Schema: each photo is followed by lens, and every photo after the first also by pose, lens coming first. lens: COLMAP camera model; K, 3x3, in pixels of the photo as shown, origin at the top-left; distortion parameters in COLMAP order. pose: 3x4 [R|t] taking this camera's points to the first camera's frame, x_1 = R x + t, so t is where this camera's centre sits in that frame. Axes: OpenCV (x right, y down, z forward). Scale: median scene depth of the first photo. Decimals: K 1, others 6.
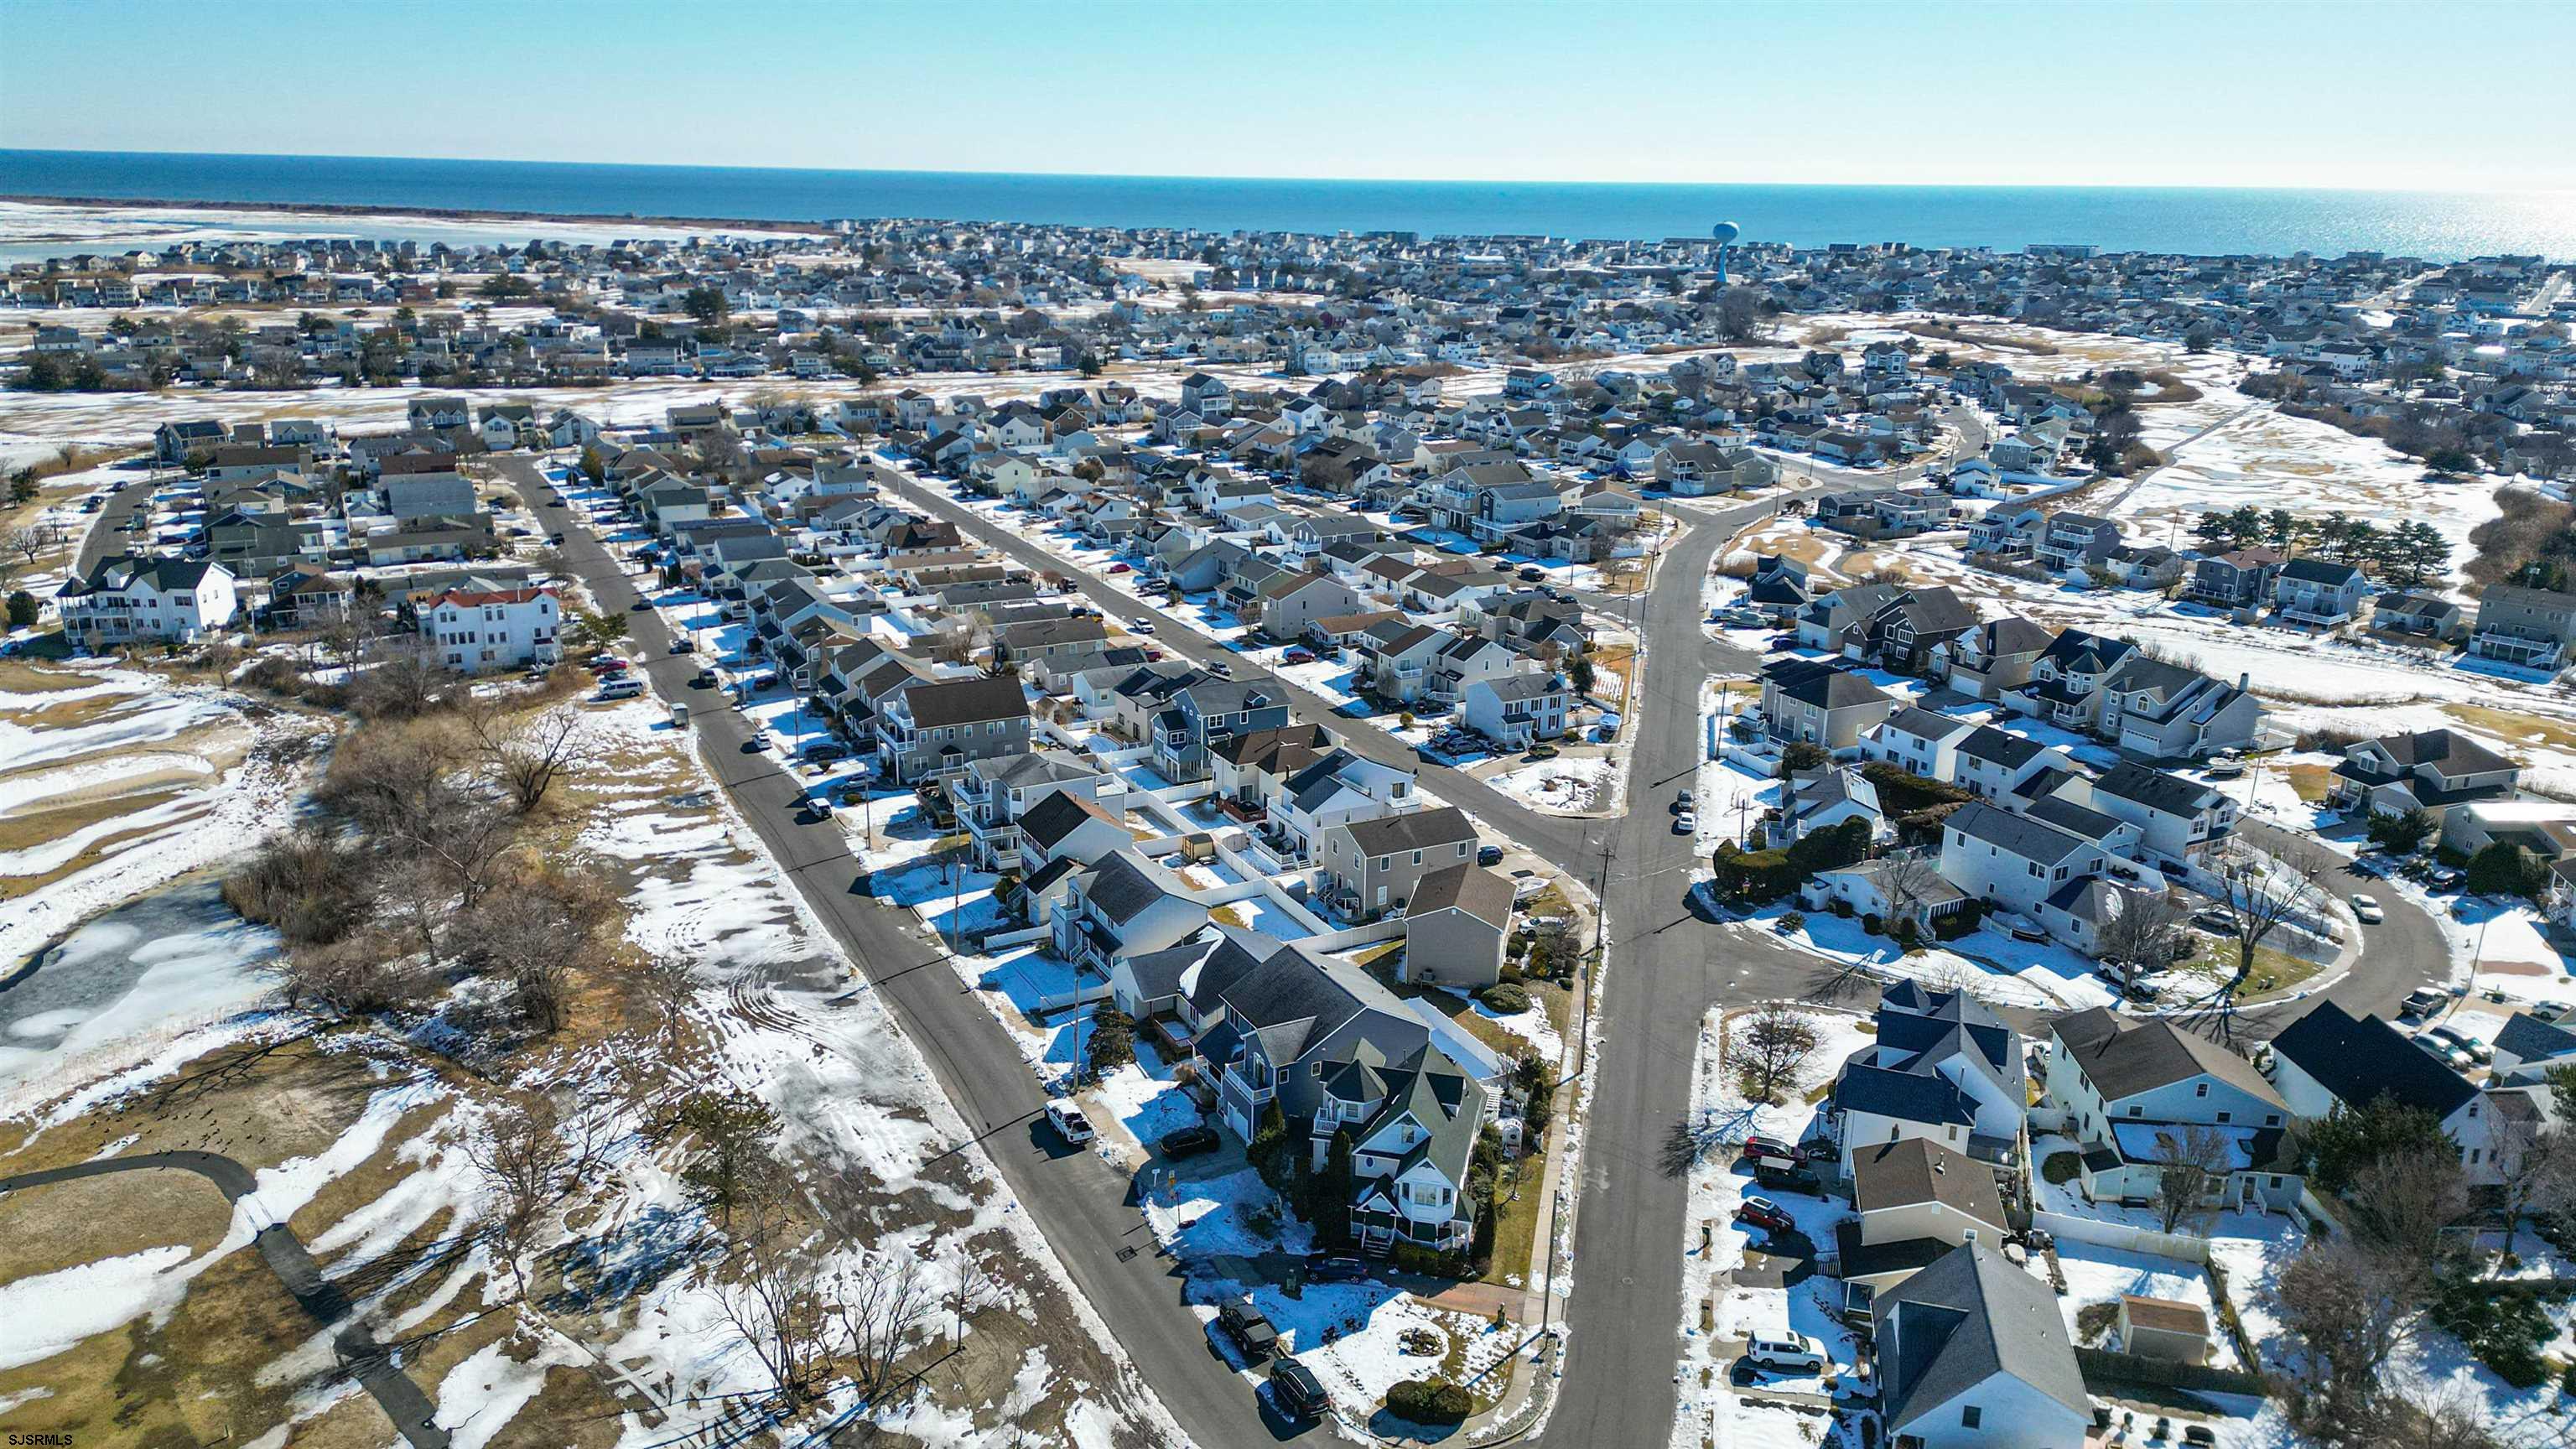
lens RADIAL K [[1785.8, 0, 1263.6], [0, 1785.8, 720.6], [0, 0, 1]] dist [0.087890, -0.085852]
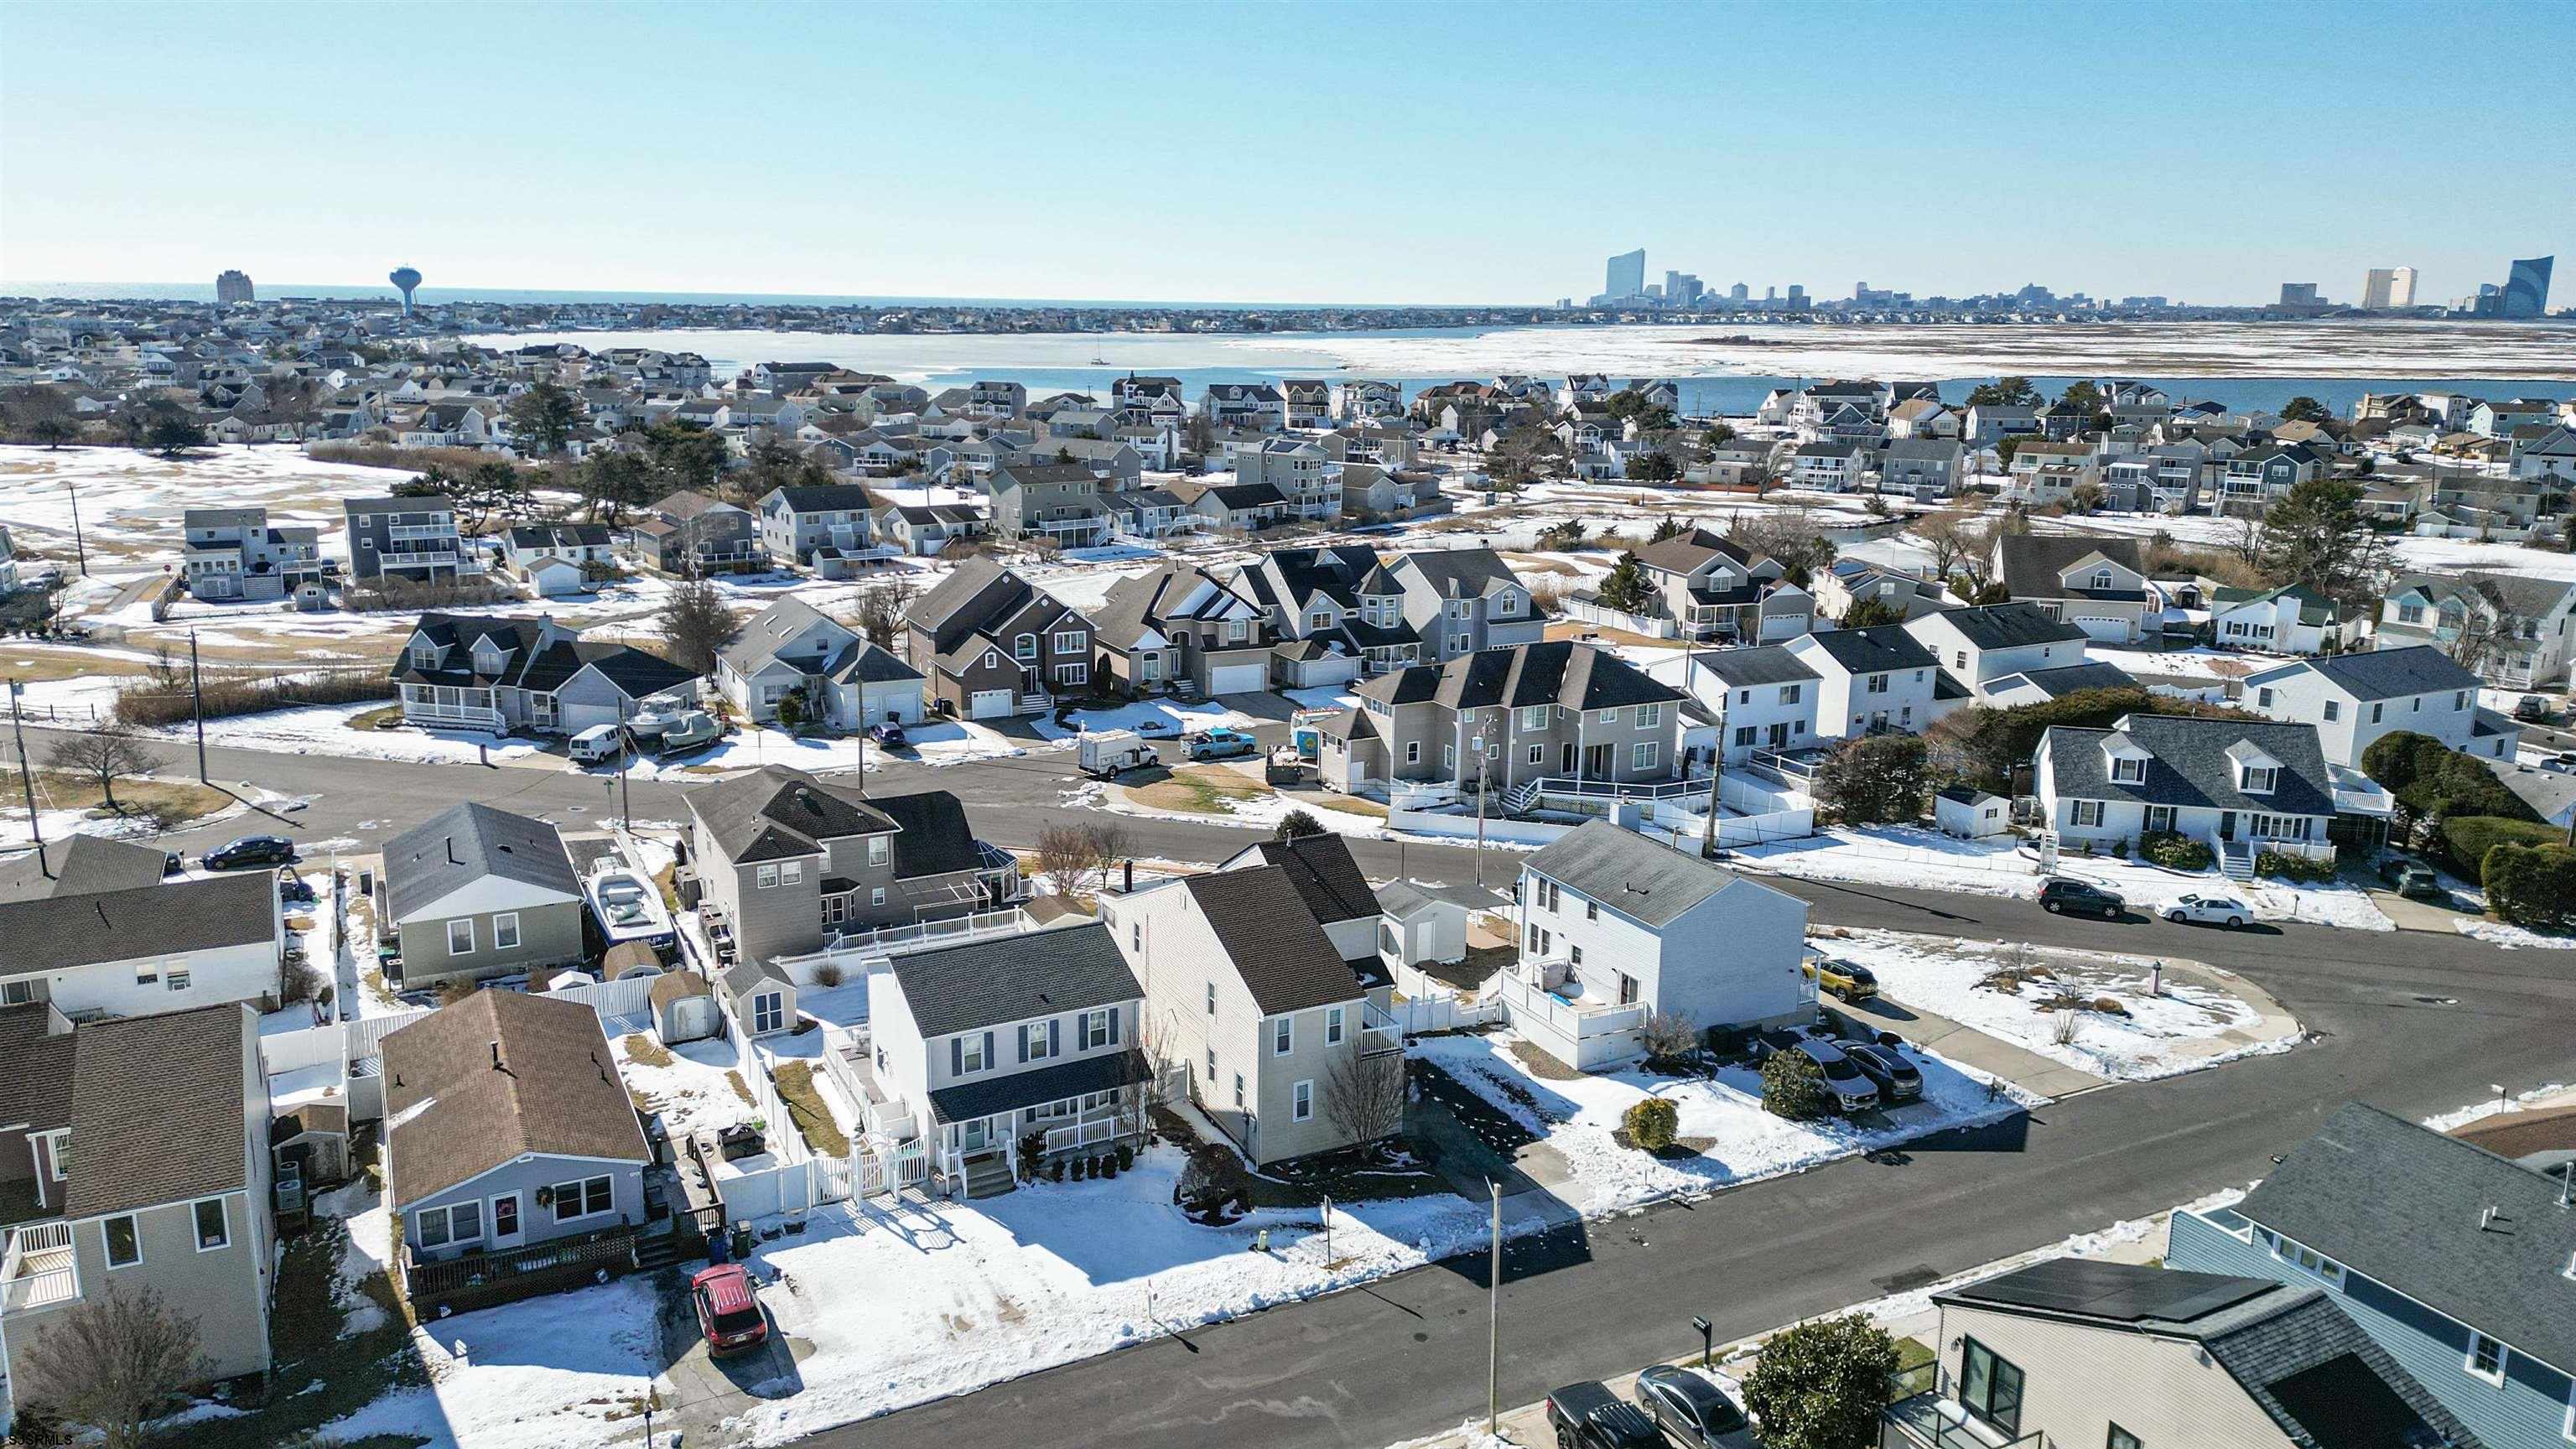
lens RADIAL K [[1785.8, 0, 1272.5], [0, 1785.8, 715.4], [0, 0, 1]] dist [0.087890, -0.085852]
pose [[0.008071, -0.240781, 0.970546, -0.136409], [0.282415, 0.931614, 0.228774, -0.106092], [-0.959258, 0.272250, 0.075520, 0.730954]]
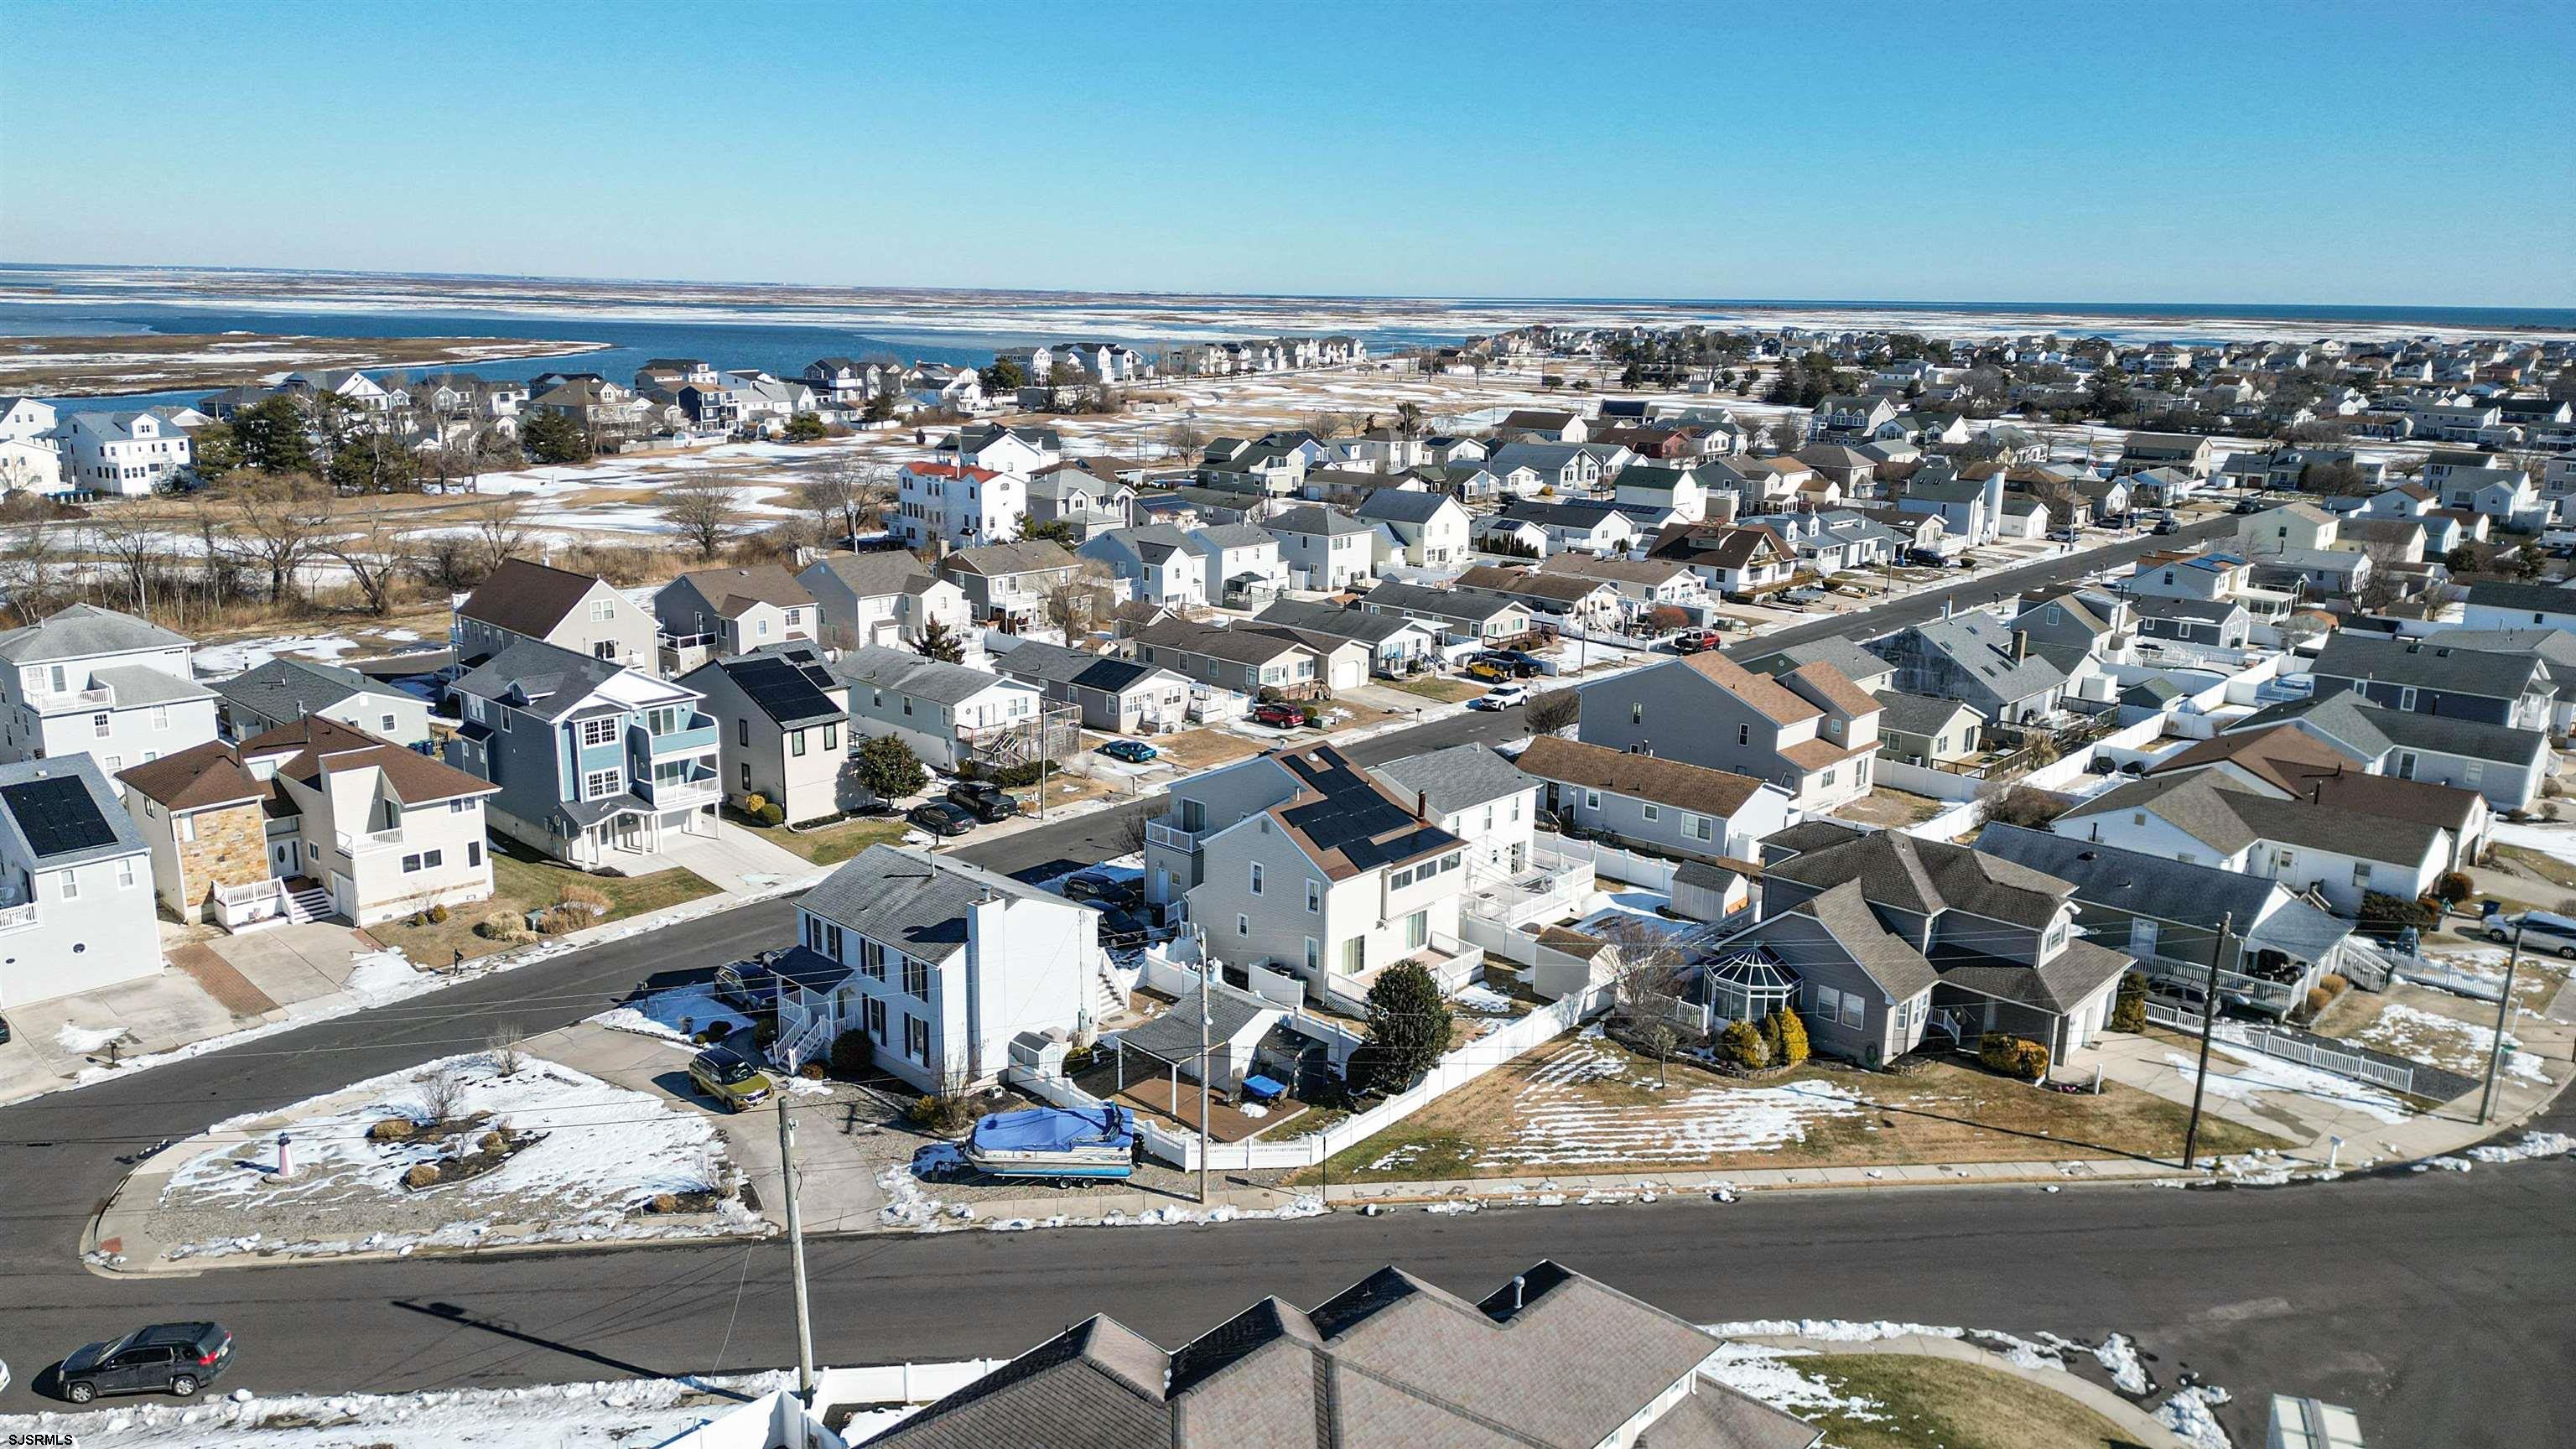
lens RADIAL K [[1785.8, 0, 1272.6], [0, 1785.8, 698.4], [0, 0, 1]] dist [0.087890, -0.085852]
pose [[0.330218, 0.199784, -0.922520, 0.320697], [-0.286001, 0.952578, 0.103918, -0.074068], [0.899533, 0.229526, 0.371697, 0.650035]]
